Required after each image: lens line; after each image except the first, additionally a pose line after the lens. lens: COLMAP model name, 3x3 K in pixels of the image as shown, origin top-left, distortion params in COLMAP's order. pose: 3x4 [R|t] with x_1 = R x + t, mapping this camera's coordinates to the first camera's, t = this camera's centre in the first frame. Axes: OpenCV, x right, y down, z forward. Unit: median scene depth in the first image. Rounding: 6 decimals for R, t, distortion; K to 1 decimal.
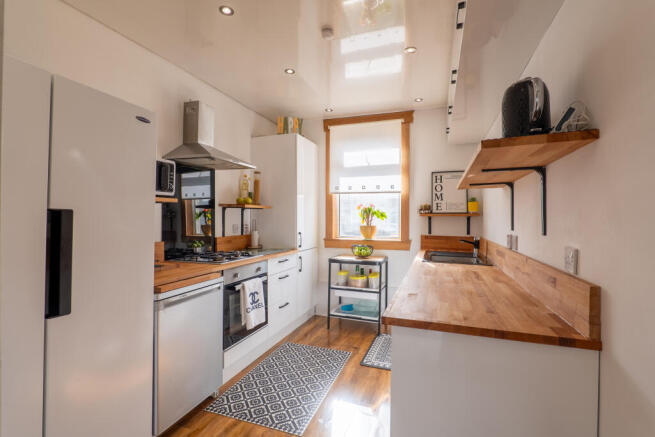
lens RADIAL K [[304.0, 0, 327.5], [0, 304.0, 218.5], [0, 0, 1]] dist [-0.000709, -0.000114]
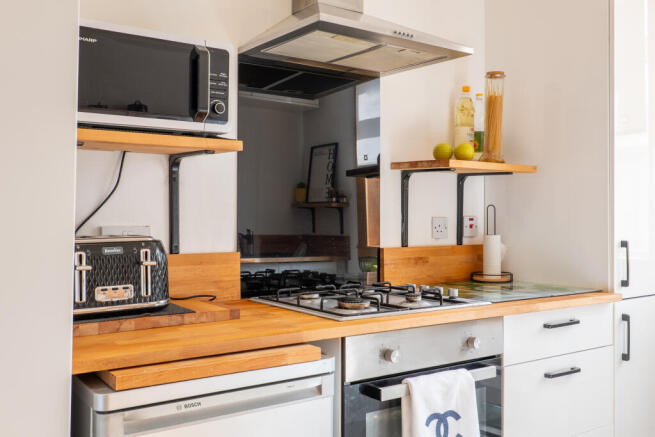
lens RADIAL K [[619.1, 0, 327.5], [0, 619.1, 218.5], [0, 0, 1]] dist [0.003873, 0.003667]
pose [[0.819297, -0.000591, -0.573369, 0.033330], [-0.000469, 0.999998, -0.001700, 0.024660], [0.573369, 0.001662, 0.819295, 0.290946]]
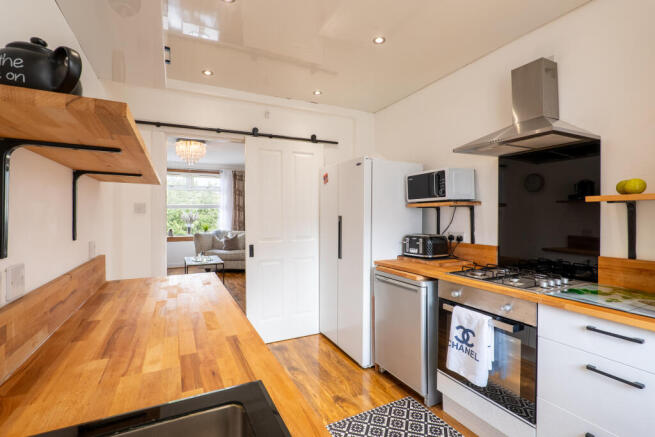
lens RADIAL K [[304.0, 0, 327.5], [0, 304.0, 218.5], [0, 0, 1]] dist [-0.000709, -0.000114]
pose [[-0.678847, 0.003934, -0.734269, 0.379636], [-0.003406, 0.999958, 0.008507, -0.010841], [0.734272, 0.008276, -0.678805, 0.970706]]
